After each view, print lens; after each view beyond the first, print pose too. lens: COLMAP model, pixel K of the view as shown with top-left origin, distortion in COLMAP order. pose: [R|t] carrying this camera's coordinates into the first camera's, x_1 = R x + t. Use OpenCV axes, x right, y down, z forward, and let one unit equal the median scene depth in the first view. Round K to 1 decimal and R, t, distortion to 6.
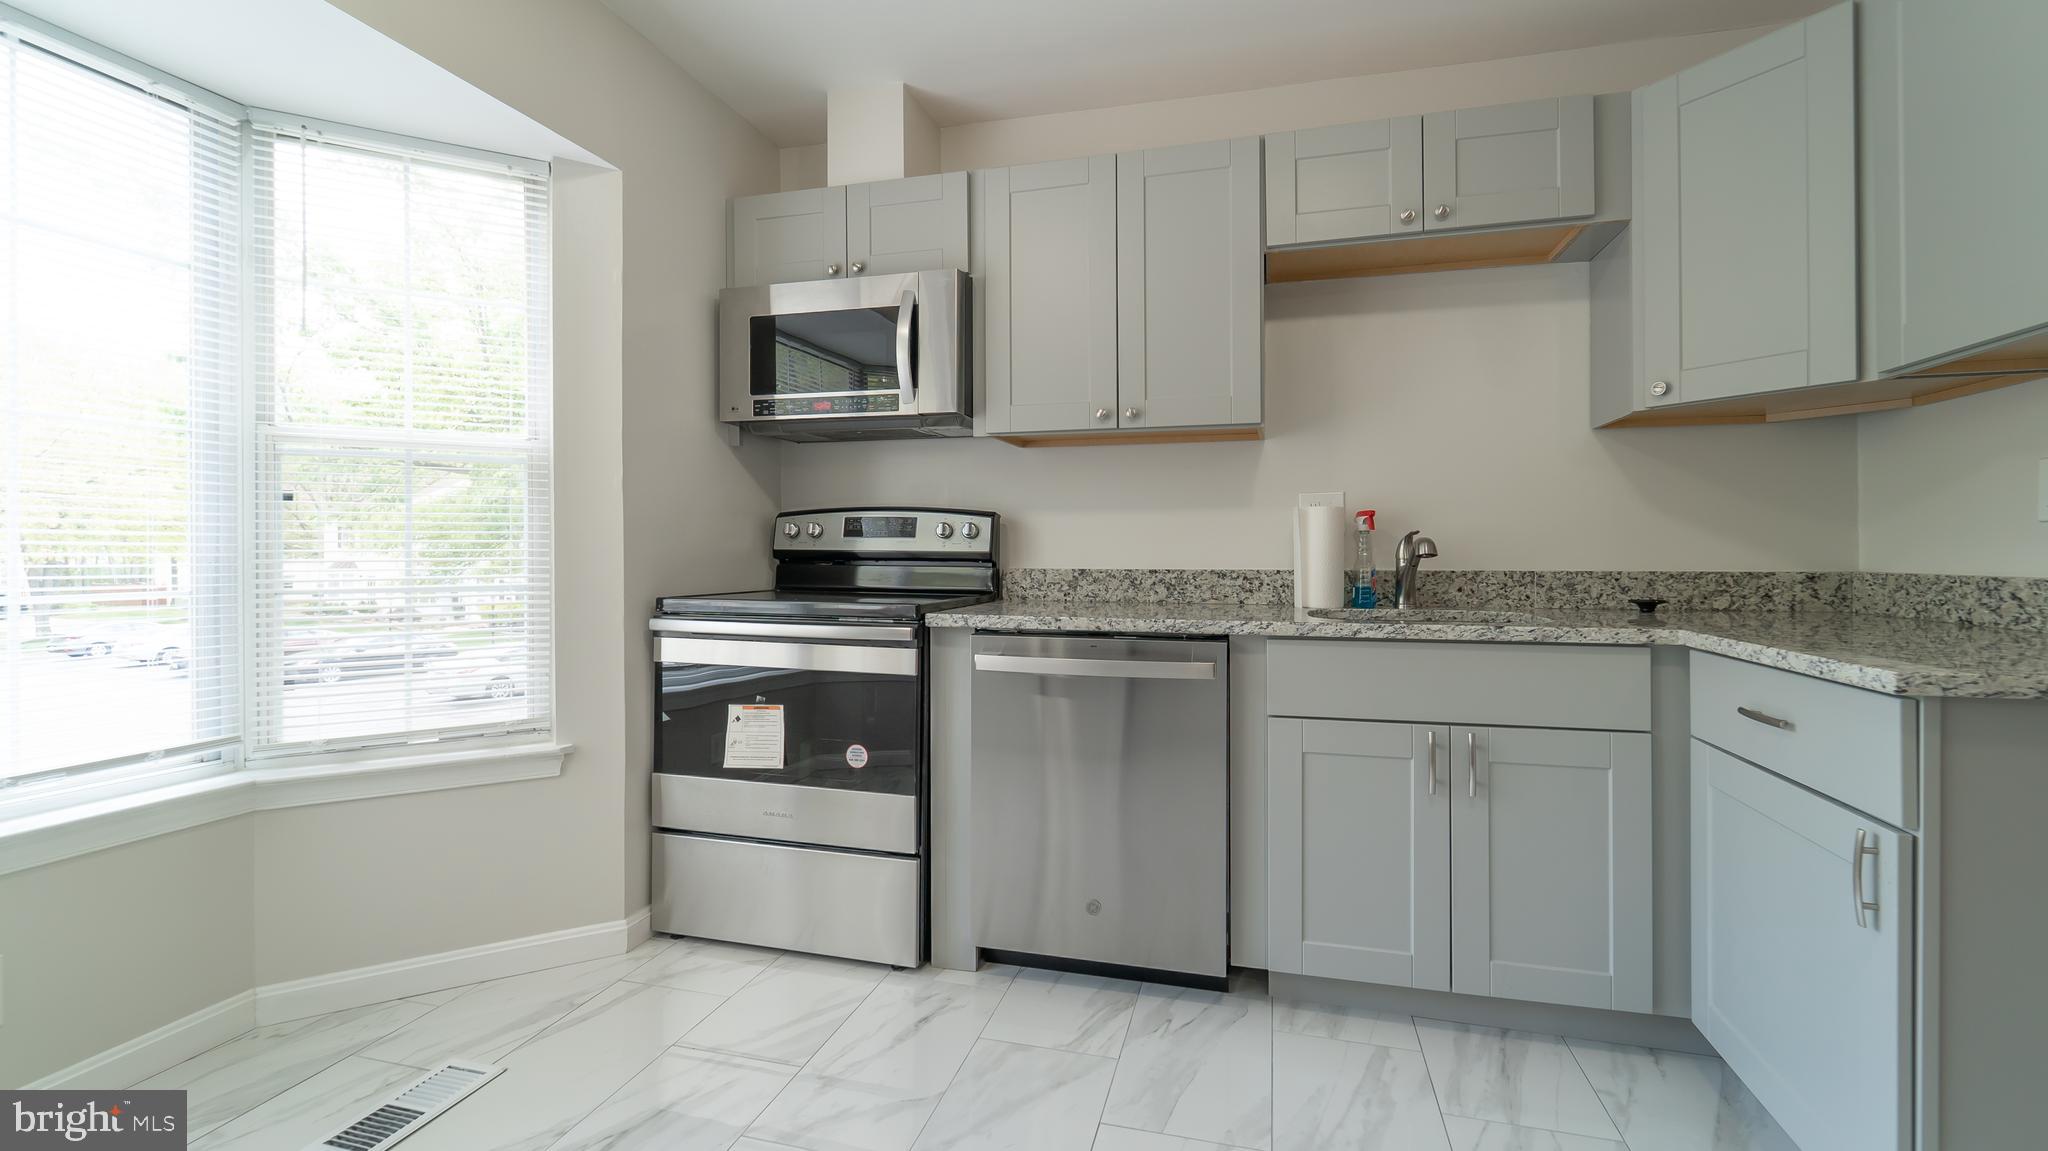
lens RADIAL K [[848.9, 0, 1050.7], [0, 848.9, 553.2], [0, 0, 1]] dist [-0.000799, -0.000088]
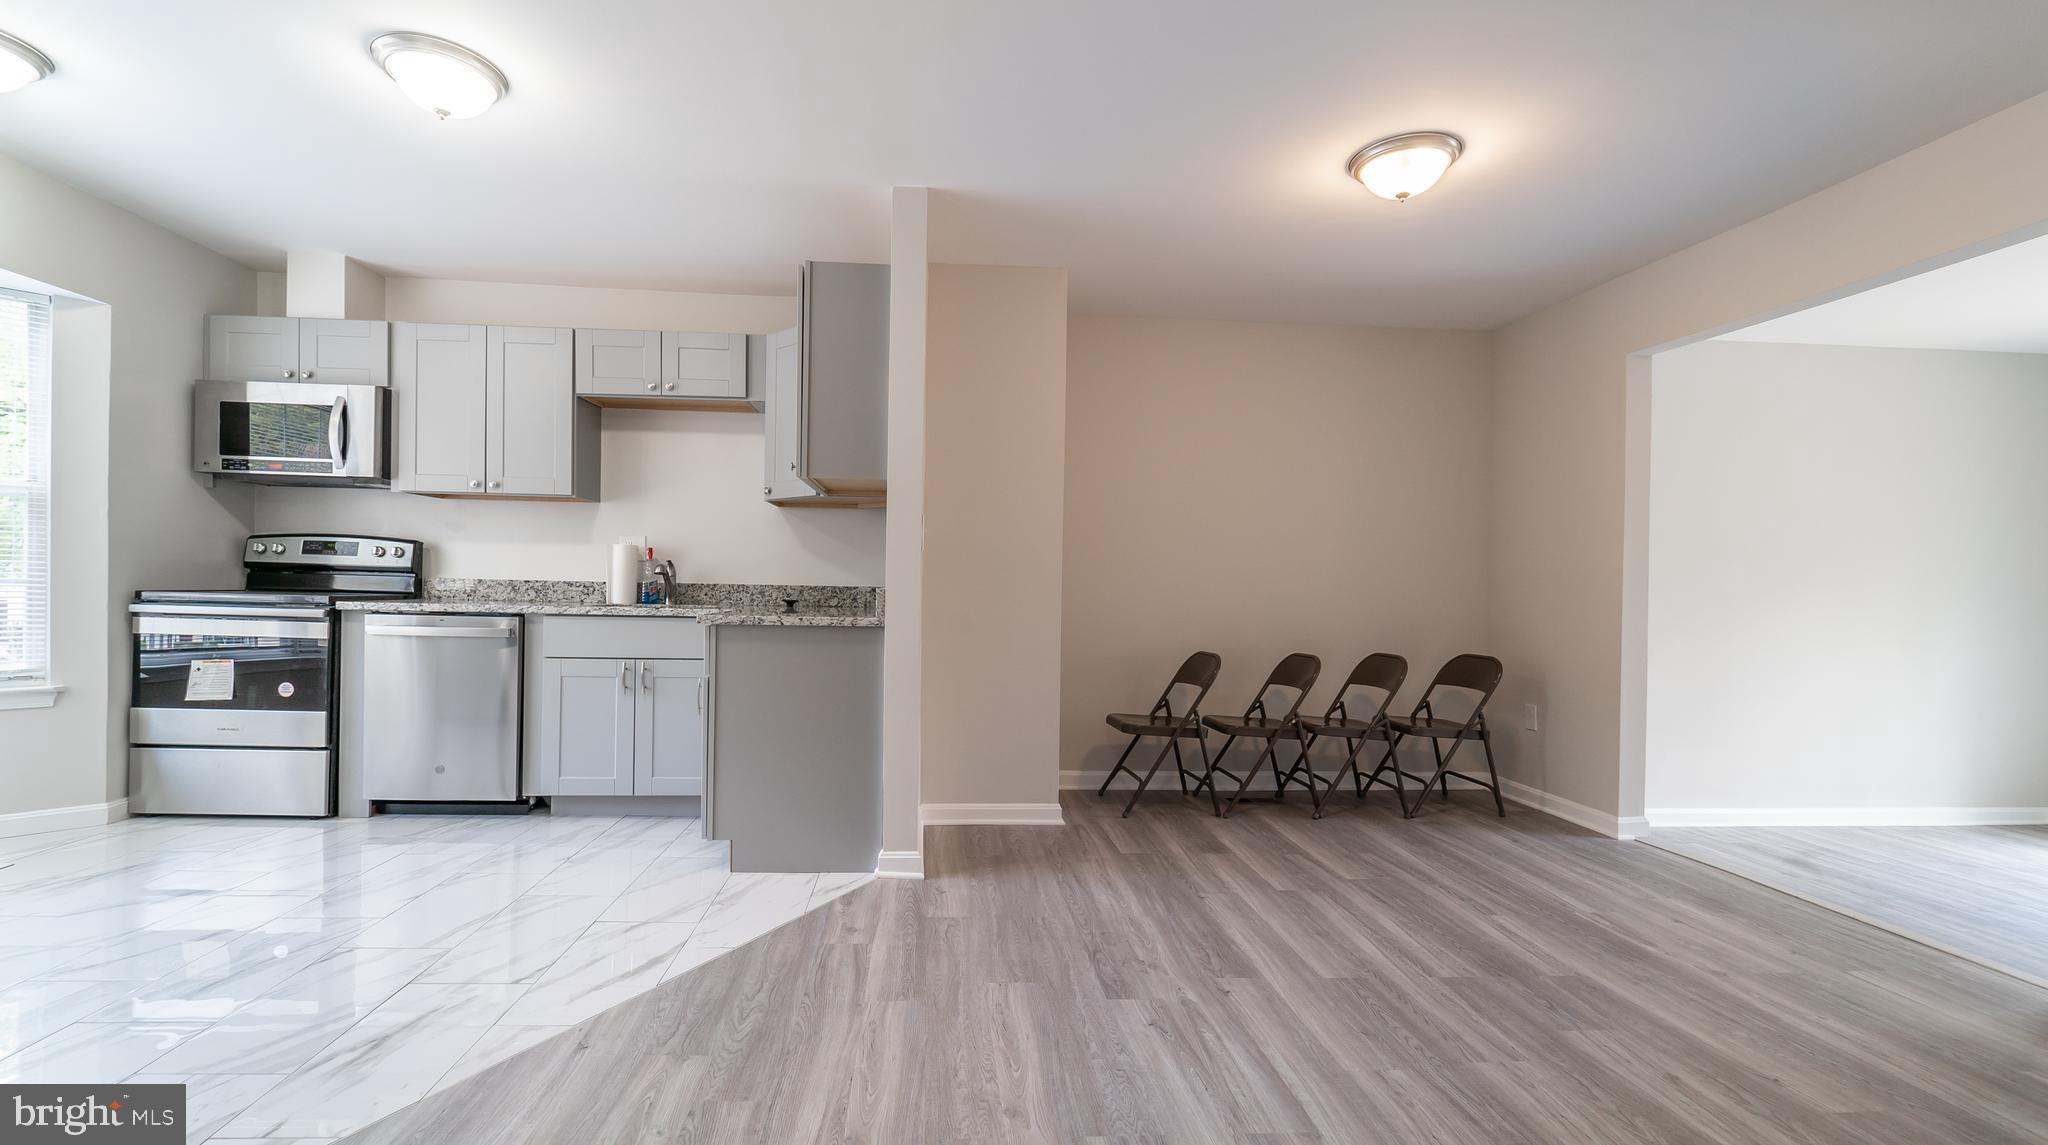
lens RADIAL K [[853.6, 0, 982.0], [0, 853.6, 592.4], [0, 0, 1]] dist [0.000702, -0.005623]
pose [[0.950256, 0.016853, 0.311014, 0.492261], [-0.020237, 0.999766, 0.007656, 0.014086], [-0.310812, -0.013569, 0.950375, -0.893831]]
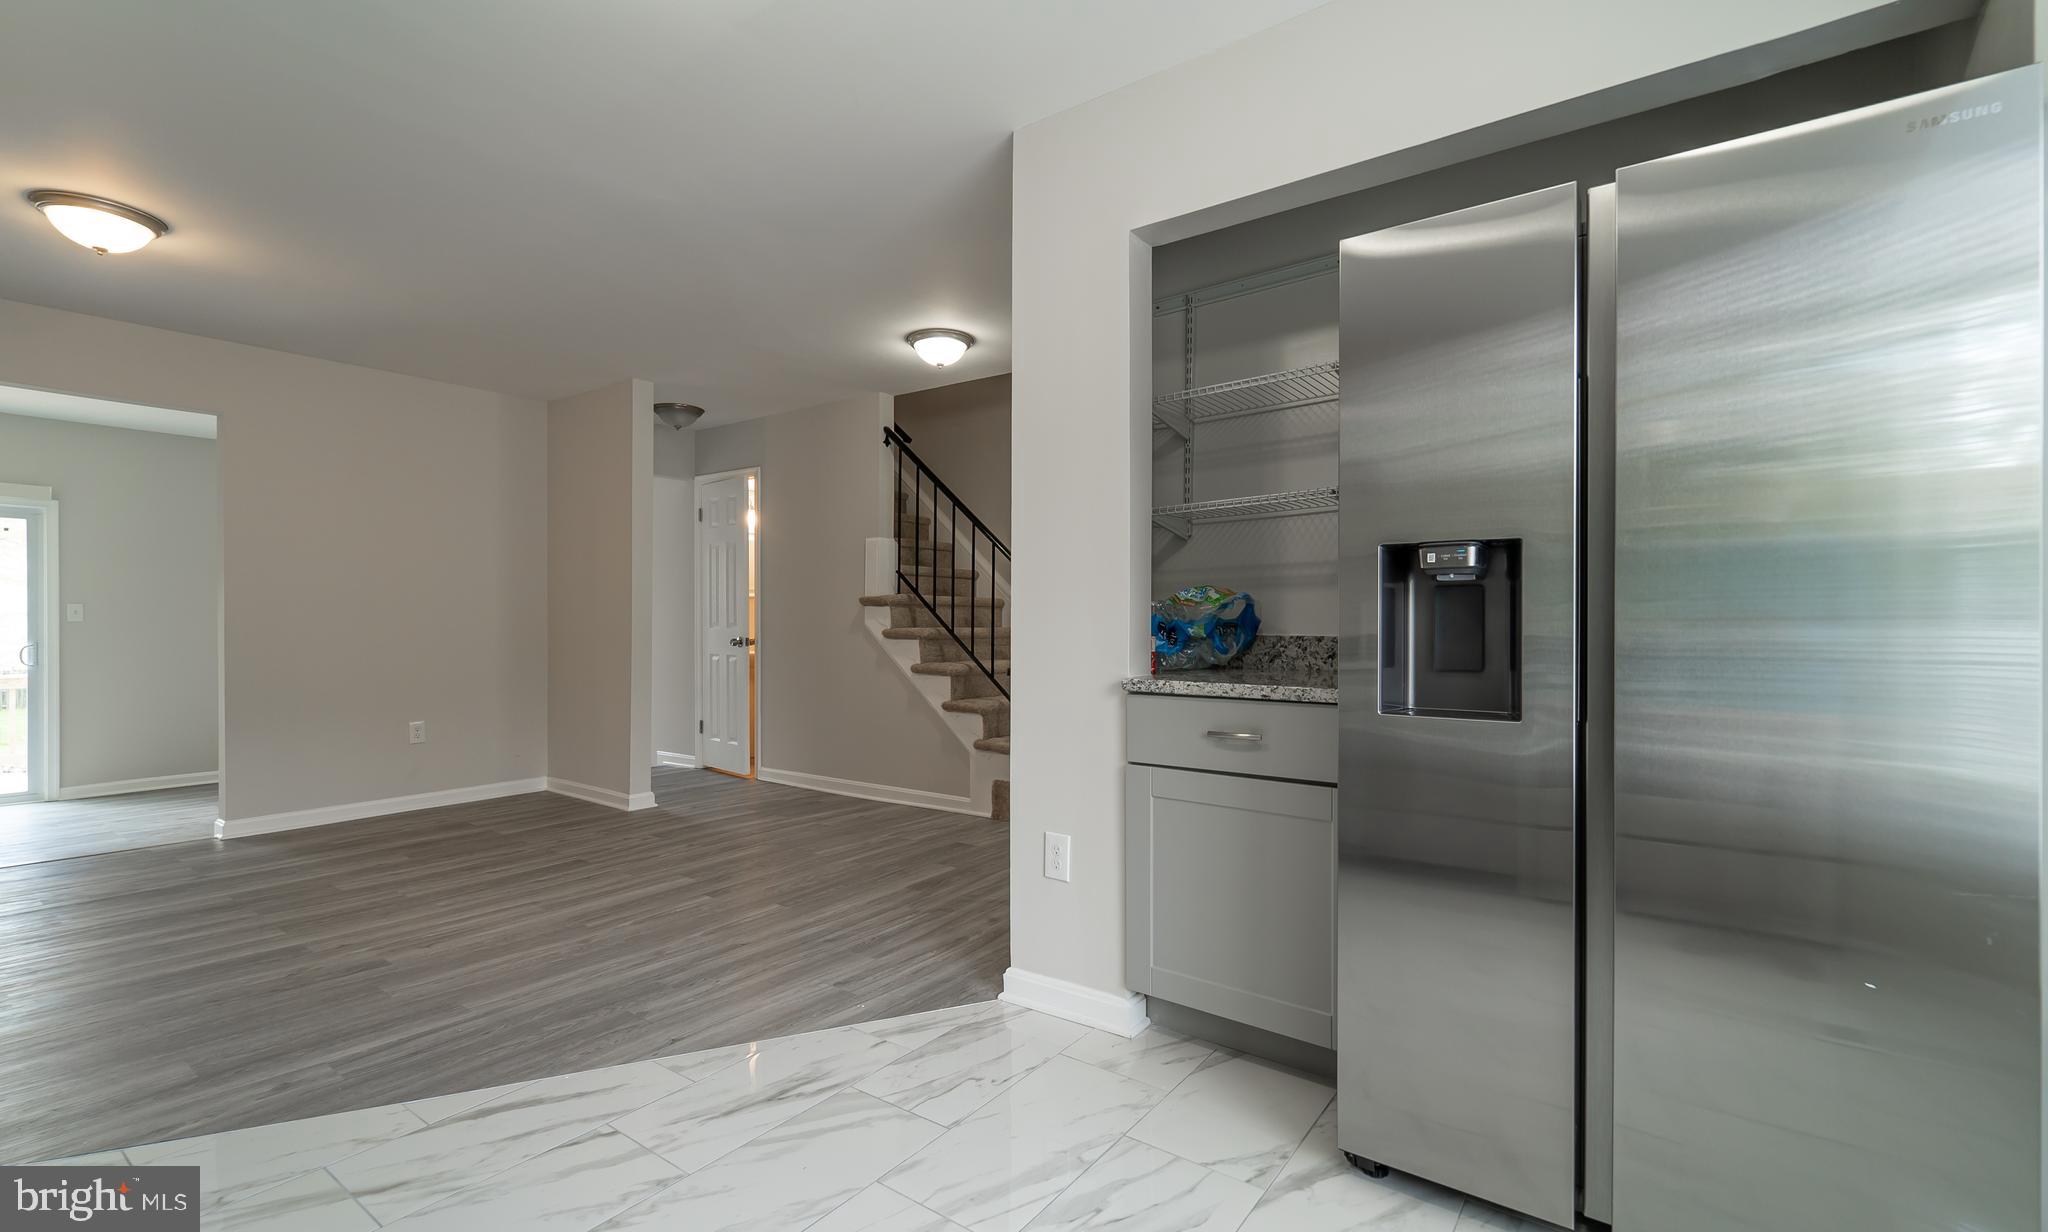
lens RADIAL K [[911.2, 0, 1019.0], [0, 911.2, 628.0], [0, 0, 1]] dist [0.030415, 0.000036]
pose [[-0.915697, -0.003025, 0.401858, -0.372302], [0.000901, 0.999954, 0.009580, 0.000106], [-0.401868, 0.009134, -0.915652, 0.783021]]
